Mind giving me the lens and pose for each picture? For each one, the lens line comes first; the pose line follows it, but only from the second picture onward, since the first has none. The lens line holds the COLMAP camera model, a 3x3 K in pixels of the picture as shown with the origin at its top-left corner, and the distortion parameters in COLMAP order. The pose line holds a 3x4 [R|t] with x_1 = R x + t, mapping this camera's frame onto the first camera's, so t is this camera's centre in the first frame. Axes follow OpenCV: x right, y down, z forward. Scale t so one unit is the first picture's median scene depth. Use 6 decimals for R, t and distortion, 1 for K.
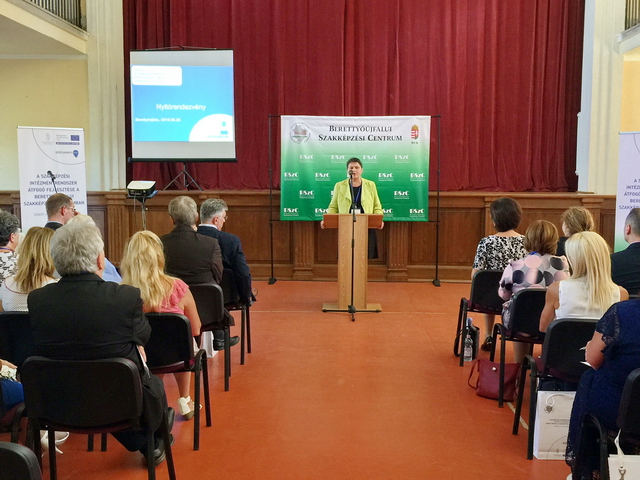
lens RADIAL K [[767.5, 0, 319.1], [0, 767.5, 238.0], [0, 0, 1]] dist [0.050230, 0.000000]
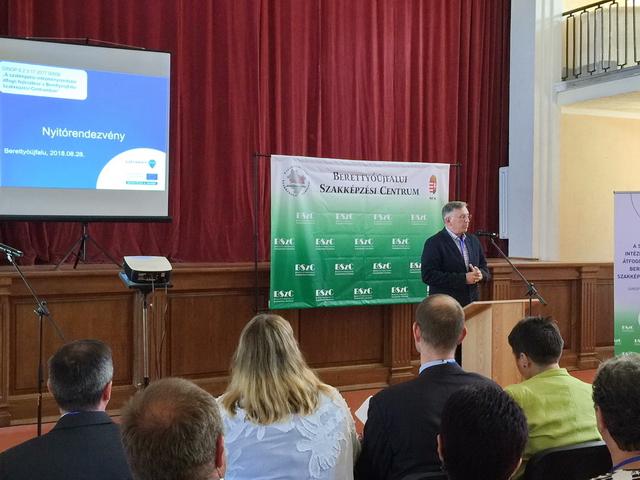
lens RADIAL K [[825.9, 0, 319.0], [0, 825.9, 240.4], [0, 0, 1]] dist [0.049501, 0.000000]
pose [[0.867425, -0.006666, 0.497524, -0.373122], [0.042123, 0.997304, -0.060078, -0.038240], [-0.495782, 0.073071, 0.865367, 0.352316]]
